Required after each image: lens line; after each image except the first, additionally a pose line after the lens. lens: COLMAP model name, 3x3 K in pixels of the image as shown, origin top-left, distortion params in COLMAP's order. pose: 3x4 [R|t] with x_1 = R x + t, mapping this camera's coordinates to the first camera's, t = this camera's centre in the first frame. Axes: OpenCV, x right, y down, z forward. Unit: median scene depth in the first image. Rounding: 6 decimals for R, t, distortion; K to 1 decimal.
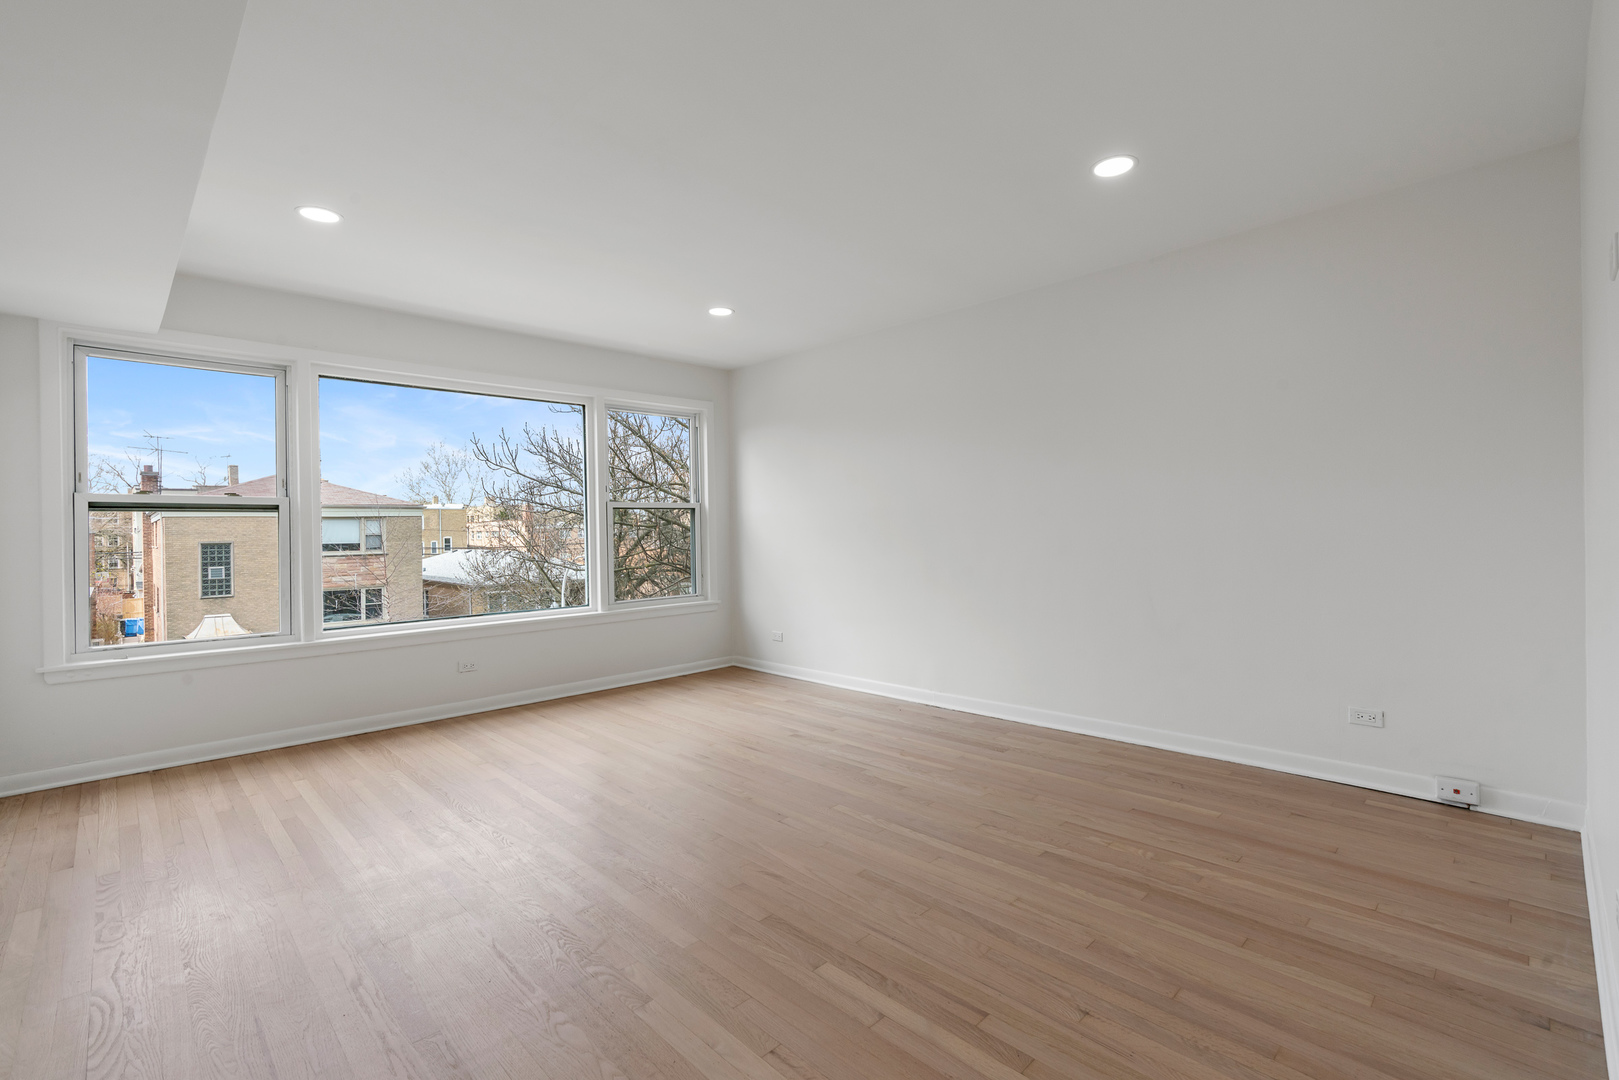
lens RADIAL K [[733.4, 0, 809.6], [0, 733.4, 540.0], [0, 0, 1]] dist [-0.004384, 0.000684]
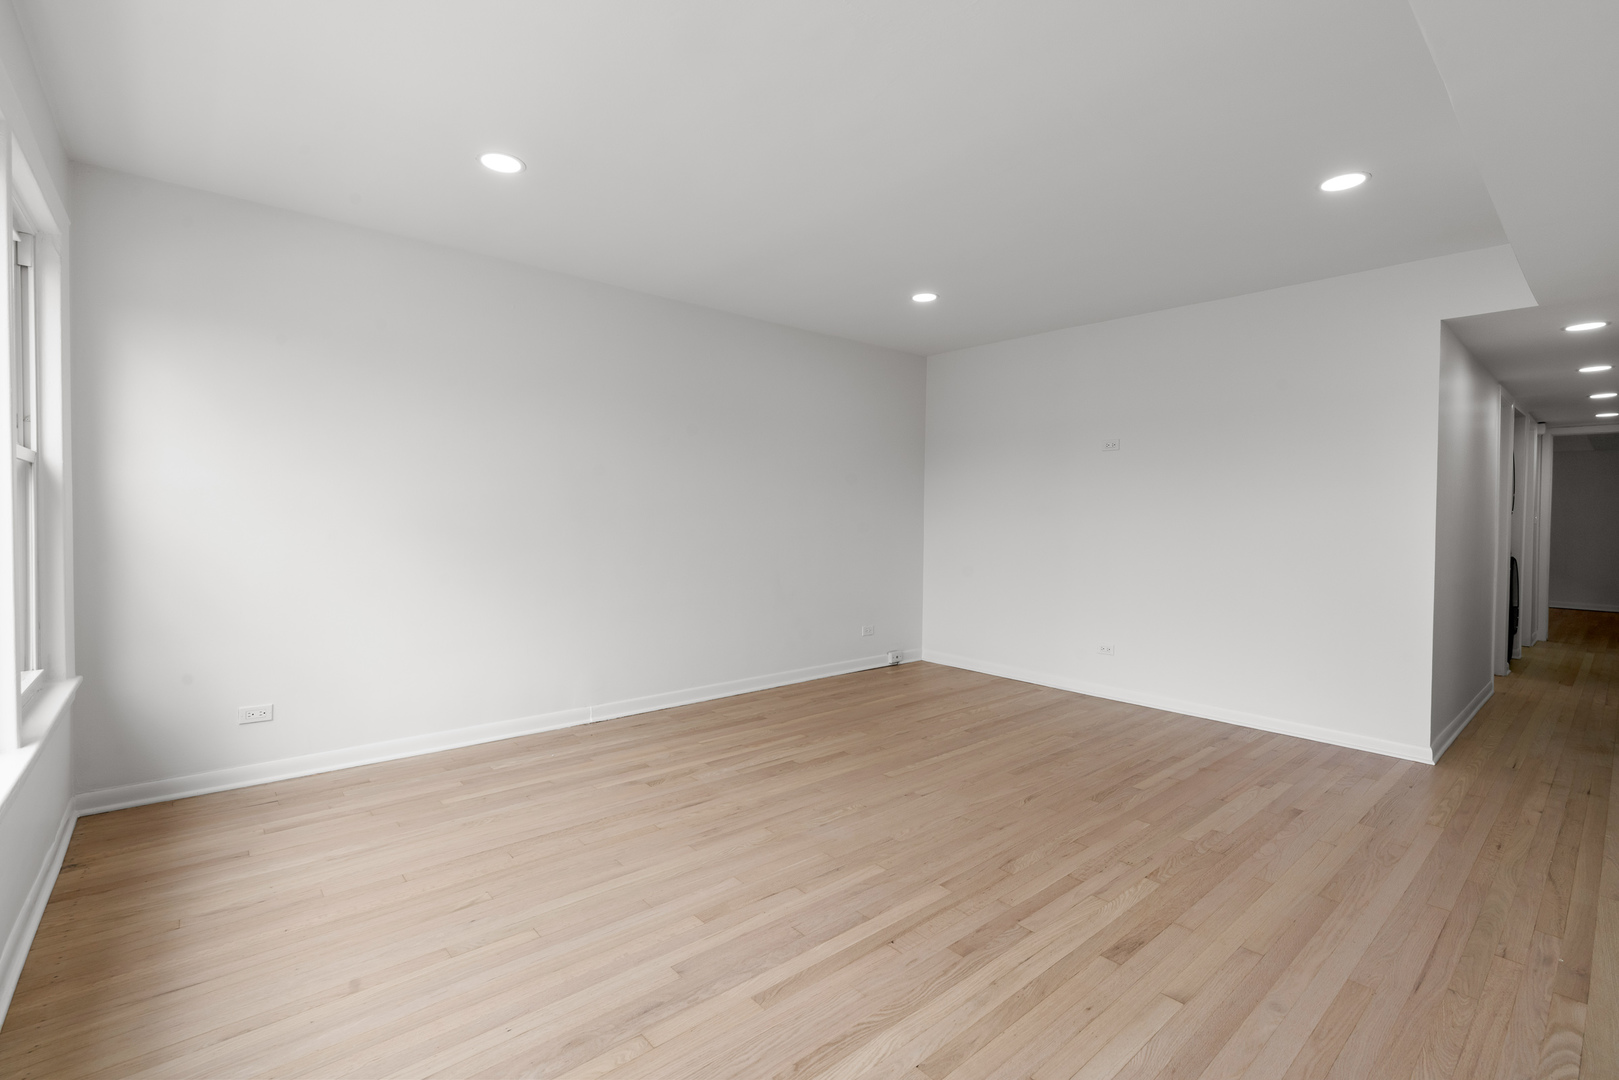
lens RADIAL K [[733.4, 0, 809.4], [0, 733.4, 536.8], [0, 0, 1]] dist [-0.004384, 0.000684]
pose [[0.041190, -0.009001, 0.999111, -0.981482], [0.001945, 0.999958, 0.008928, -0.008629], [-0.999149, 0.001575, 0.041205, 0.974208]]
